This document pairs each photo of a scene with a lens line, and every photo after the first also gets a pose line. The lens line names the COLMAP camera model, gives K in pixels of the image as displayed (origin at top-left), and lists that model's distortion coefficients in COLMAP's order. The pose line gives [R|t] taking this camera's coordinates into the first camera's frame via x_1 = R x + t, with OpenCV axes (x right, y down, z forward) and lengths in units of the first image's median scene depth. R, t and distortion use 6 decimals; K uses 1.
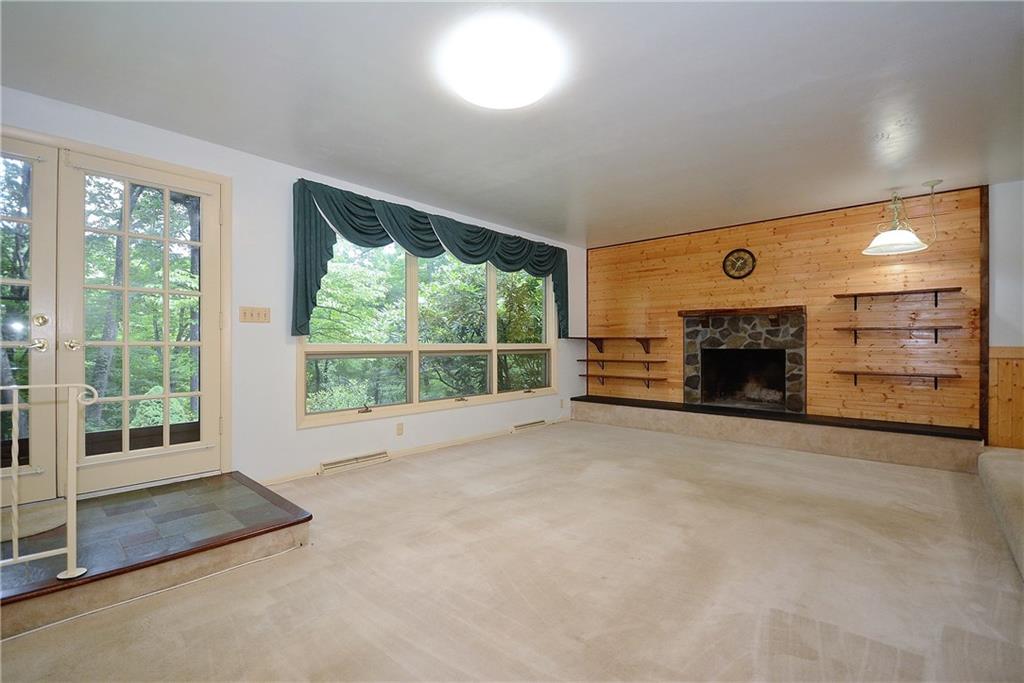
lens RADIAL K [[458.6, 0, 508.5], [0, 458.6, 342.1], [0, 0, 1]] dist [0.030757, -0.025113]
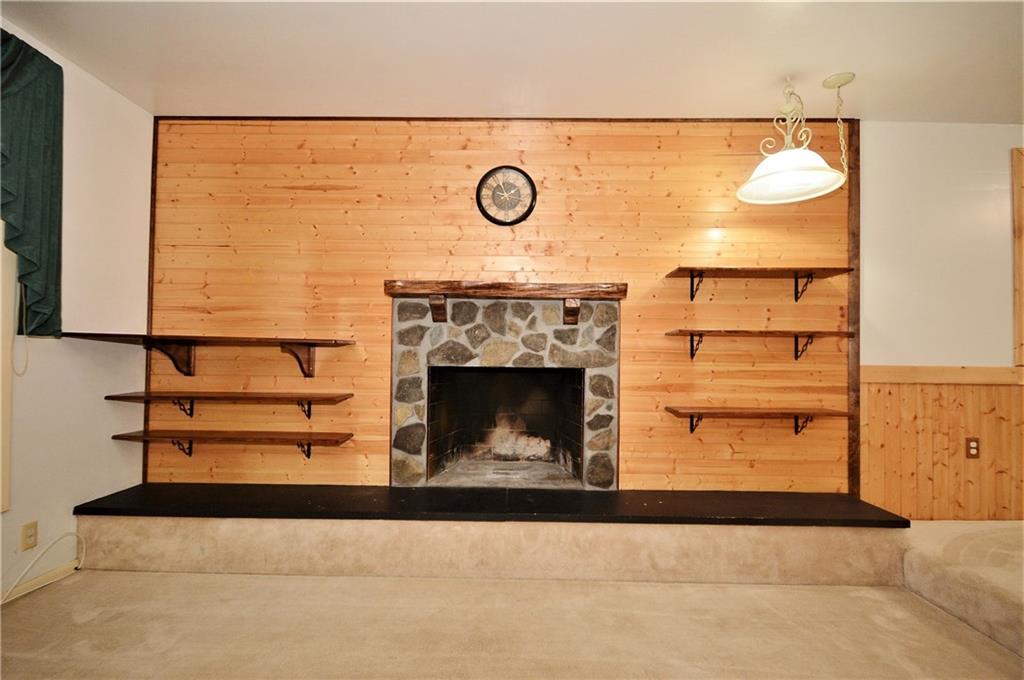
lens RADIAL K [[473.9, 0, 512.0], [0, 473.9, 340.0], [0, 0, 1]] dist [0.000643, -0.000847]
pose [[0.749282, 0.026636, 0.661716, 0.166284], [-0.013963, 0.999604, -0.024426, -0.001897], [-0.662104, 0.009063, 0.749357, 0.597991]]
